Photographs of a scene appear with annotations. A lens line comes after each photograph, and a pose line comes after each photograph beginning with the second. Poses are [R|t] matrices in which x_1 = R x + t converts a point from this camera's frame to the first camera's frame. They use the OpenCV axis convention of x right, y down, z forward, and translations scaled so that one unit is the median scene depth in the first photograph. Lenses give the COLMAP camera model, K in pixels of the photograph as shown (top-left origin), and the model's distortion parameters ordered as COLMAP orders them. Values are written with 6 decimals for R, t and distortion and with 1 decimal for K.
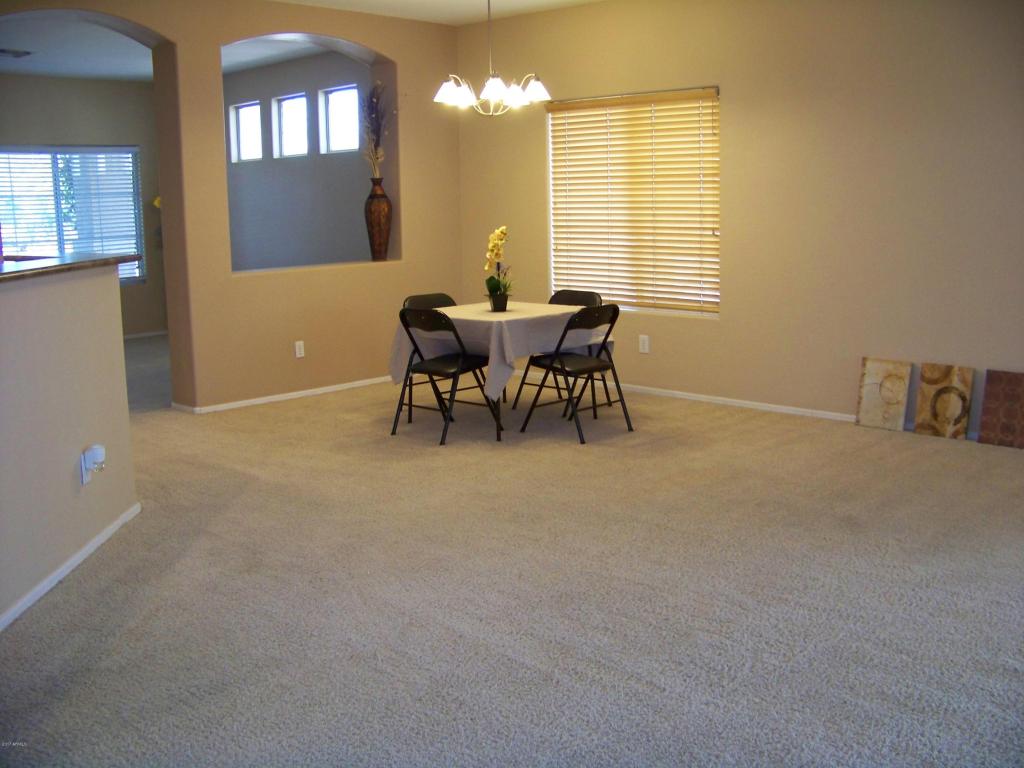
lens RADIAL K [[1063.3, 0, 519.3], [0, 1063.3, 381.3], [0, 0, 1]] dist [-0.168040, 0.000000]
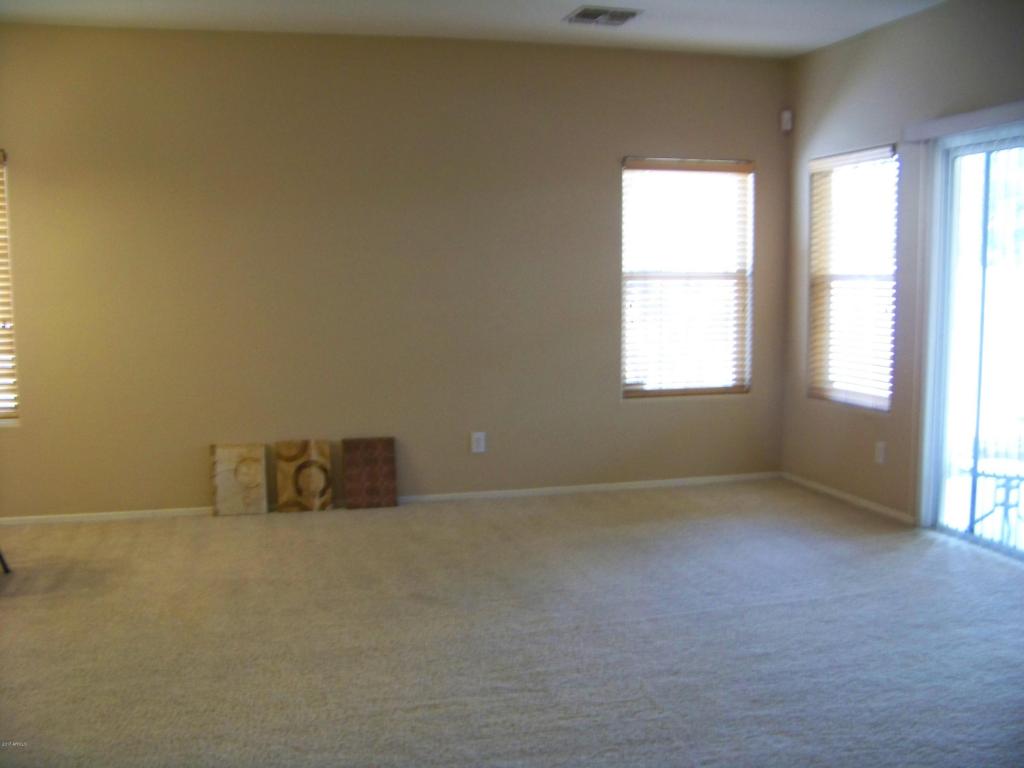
lens RADIAL K [[1063.3, 0, 517.2], [0, 1063.3, 386.9], [0, 0, 1]] dist [-0.168040, 0.000000]
pose [[0.521950, -0.081102, 0.849112, -0.357994], [0.140058, 0.990107, 0.008475, -0.047539], [-0.841399, 0.114501, 0.528145, 0.259844]]
